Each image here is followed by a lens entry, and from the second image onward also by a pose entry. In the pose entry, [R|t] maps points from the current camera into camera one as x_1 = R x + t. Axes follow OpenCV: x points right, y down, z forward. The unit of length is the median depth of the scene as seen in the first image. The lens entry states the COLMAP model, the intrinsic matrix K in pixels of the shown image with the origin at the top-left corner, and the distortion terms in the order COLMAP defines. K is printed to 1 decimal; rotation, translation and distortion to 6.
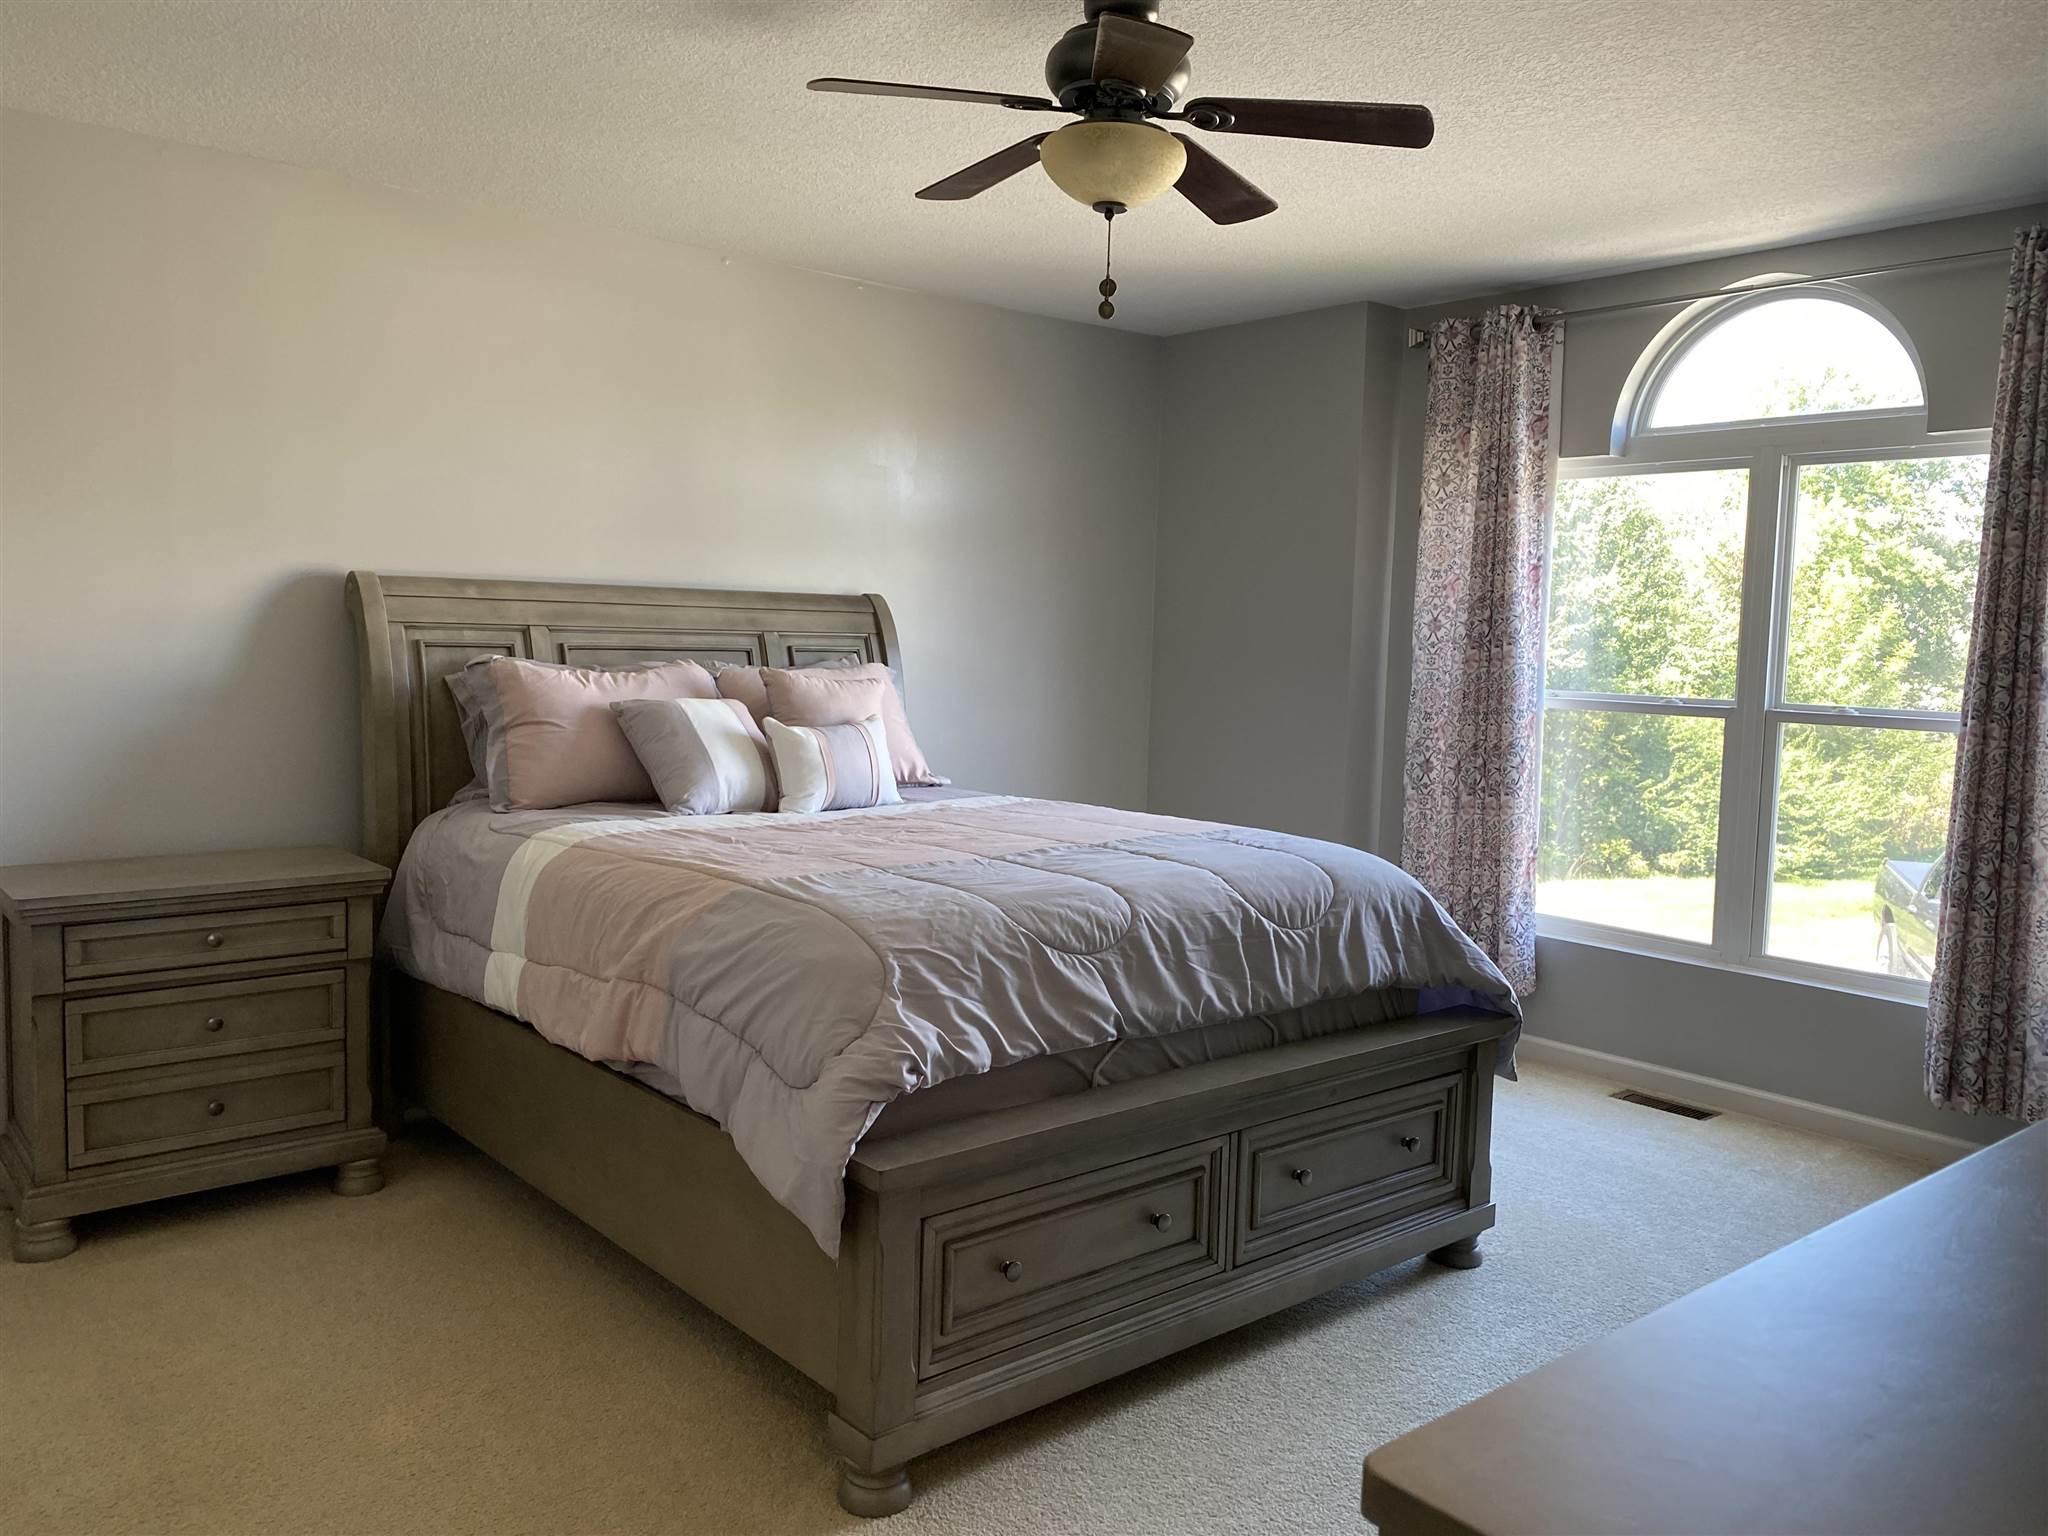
lens RADIAL K [[1570.2, 0, 1009.7], [0, 1570.2, 756.7], [0, 0, 1]] dist [0.018209, 0.010901]
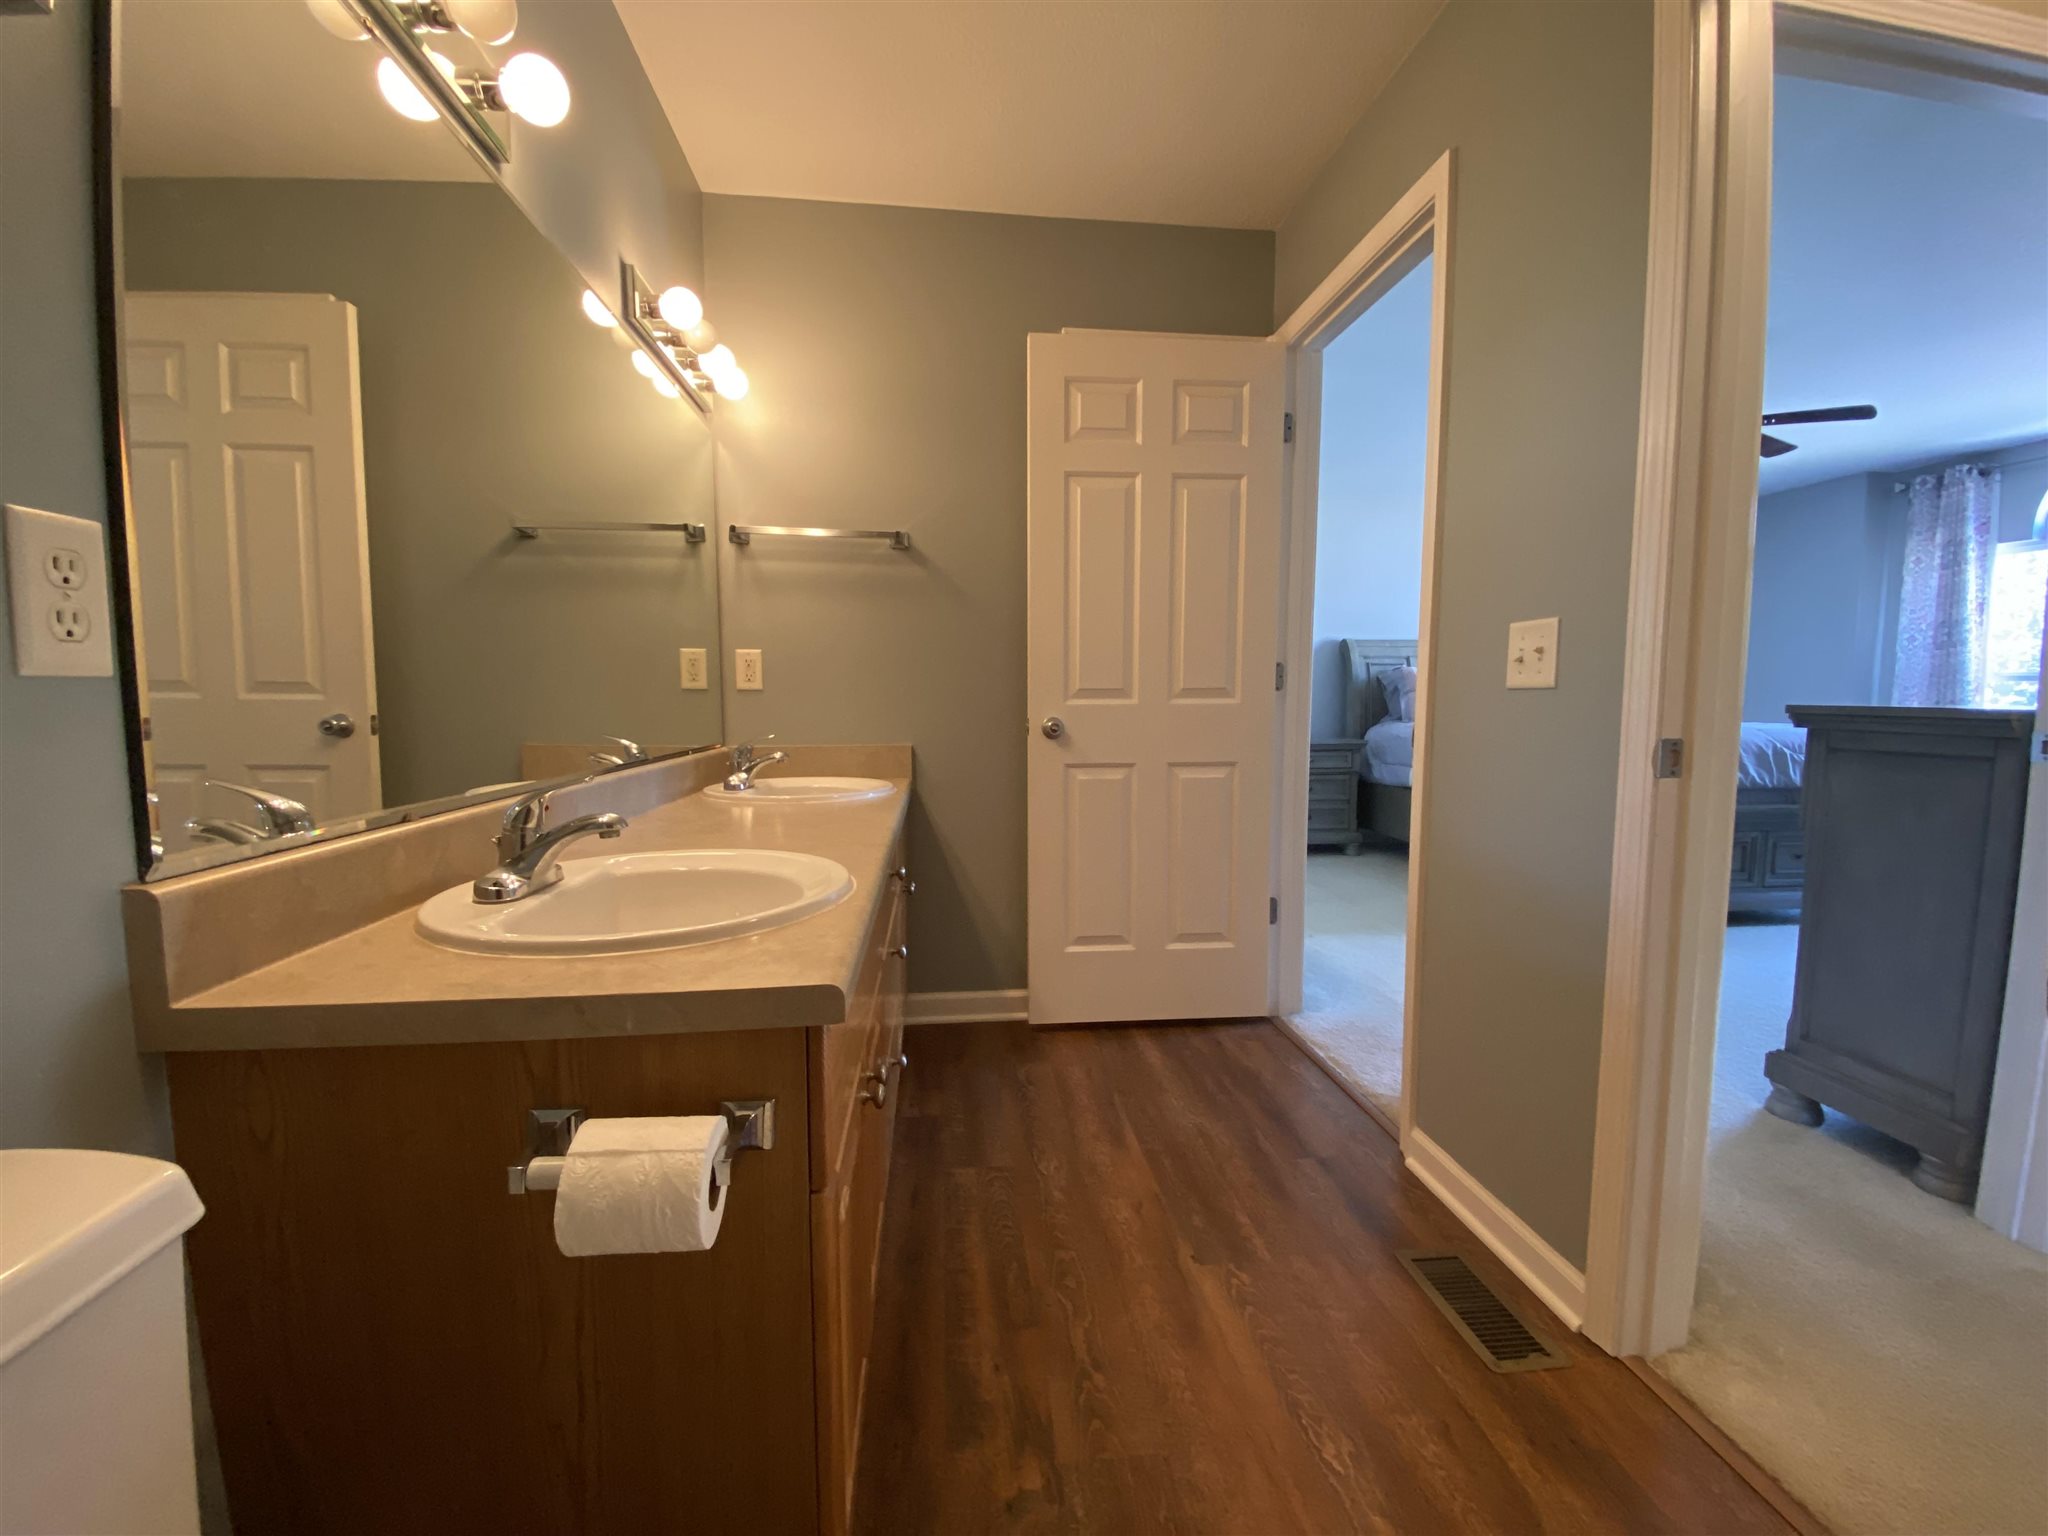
lens RADIAL K [[827.1, 0, 1027.9], [0, 827.1, 770.4], [0, 0, 1]] dist [0.052656, -0.034783]
pose [[0.834346, 0.022842, -0.550768, -0.066386], [-0.023662, 0.999704, 0.005616, 0.115306], [0.550733, 0.008347, 0.834640, -0.515571]]
